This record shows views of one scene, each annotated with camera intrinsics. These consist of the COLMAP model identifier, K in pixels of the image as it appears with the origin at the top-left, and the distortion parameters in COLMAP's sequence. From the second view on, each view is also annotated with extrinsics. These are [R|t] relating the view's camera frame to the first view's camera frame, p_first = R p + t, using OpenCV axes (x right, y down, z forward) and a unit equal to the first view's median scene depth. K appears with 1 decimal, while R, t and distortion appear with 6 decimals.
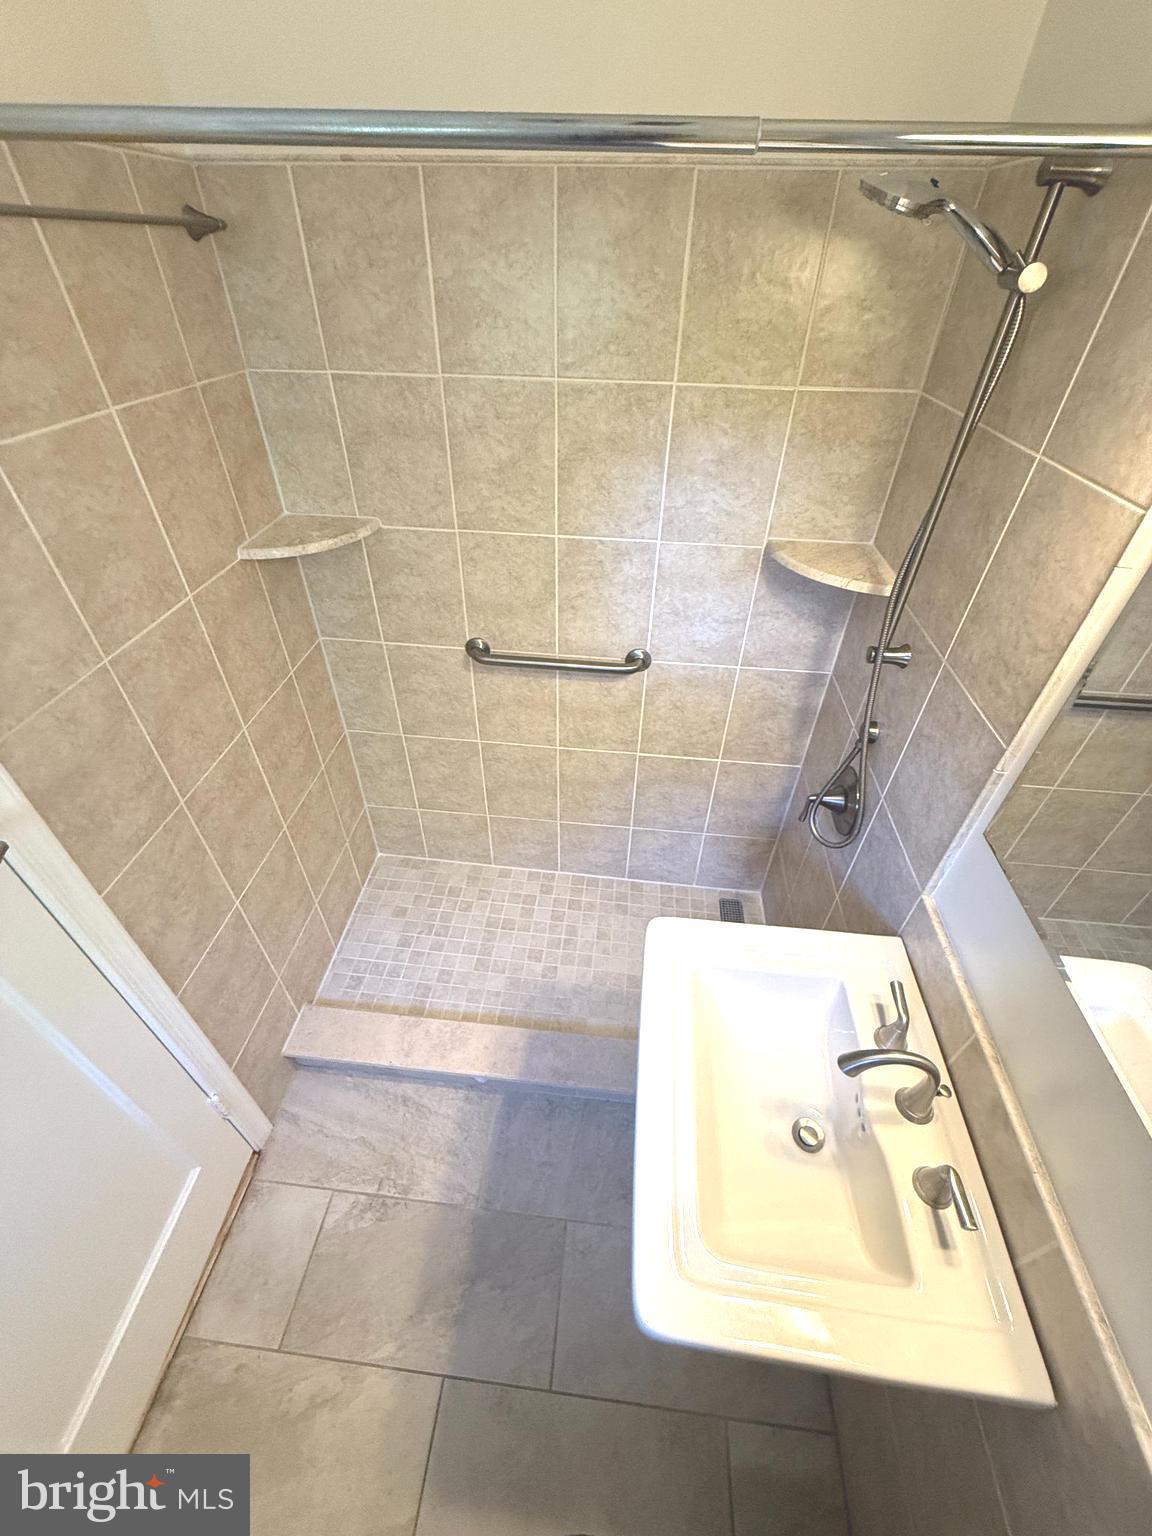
lens RADIAL K [[613.8, 0, 578.5], [0, 613.8, 761.9], [0, 0, 1]] dist [0.000067, 0.000066]
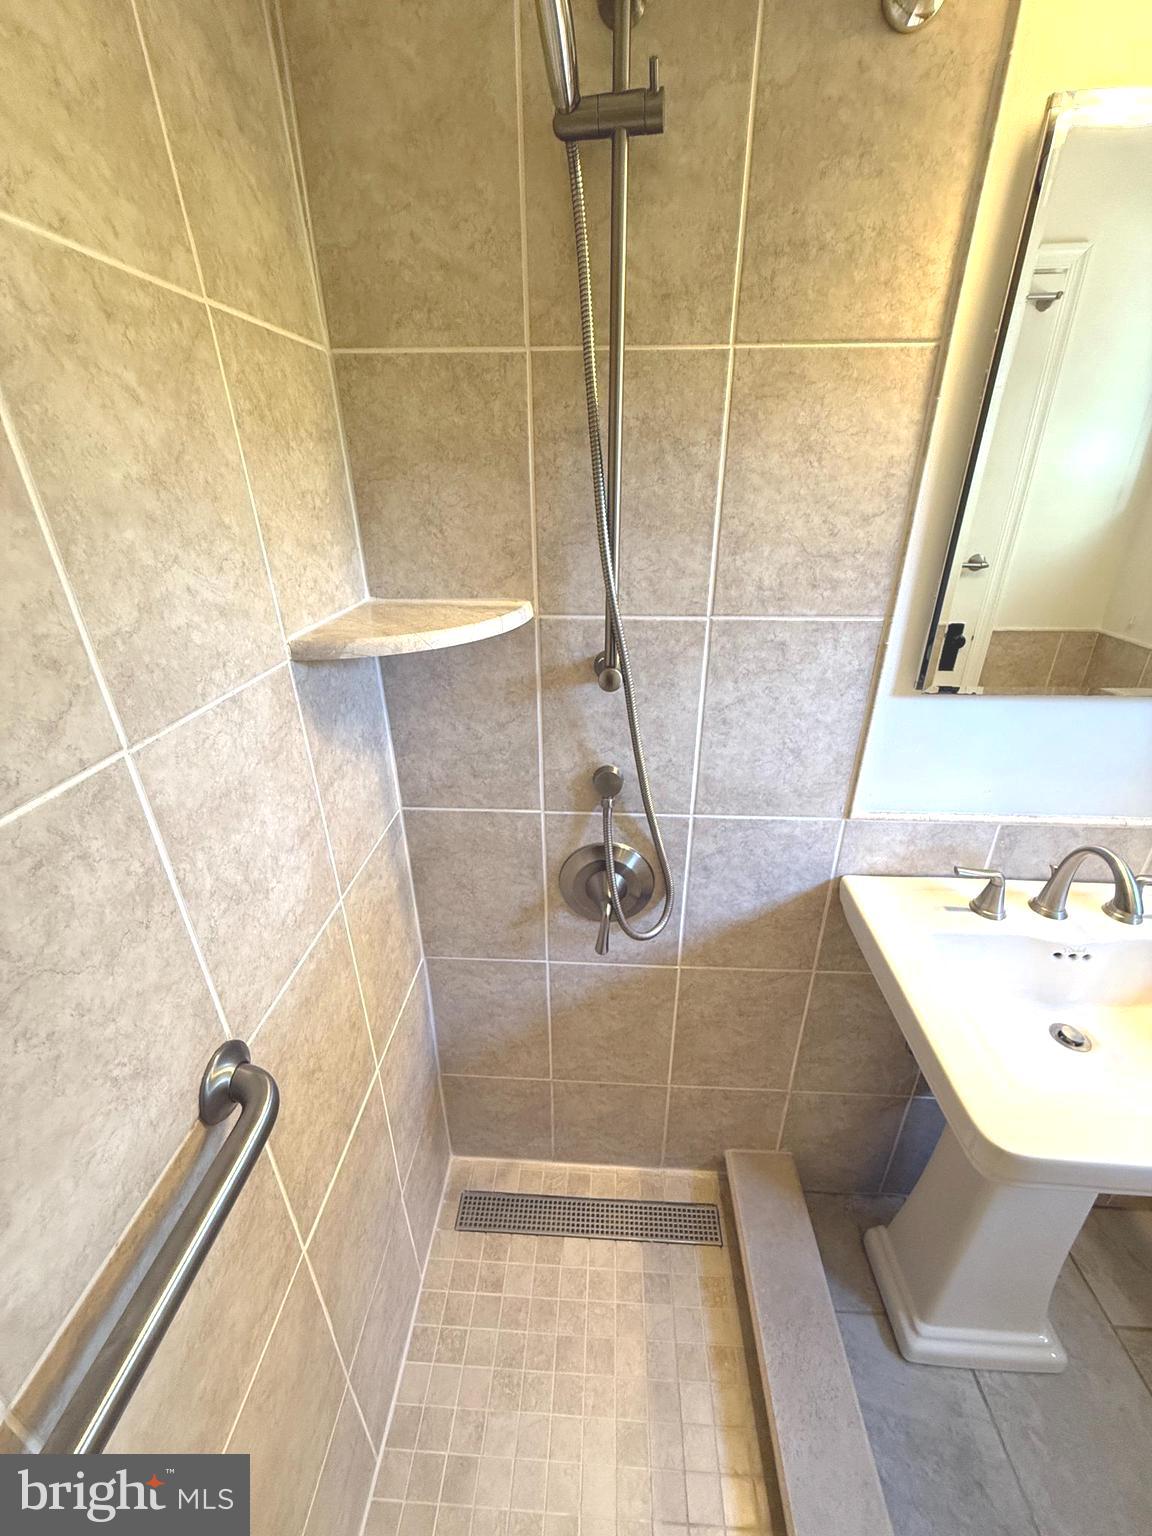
lens RADIAL K [[613.8, 0, 578.5], [0, 613.8, 761.9], [0, 0, 1]] dist [0.000067, 0.000066]
pose [[-0.050004, -0.434838, 0.899119, -0.176263], [0.642309, 0.675381, 0.362354, -0.353940], [-0.764813, 0.595632, 0.245528, 0.830003]]
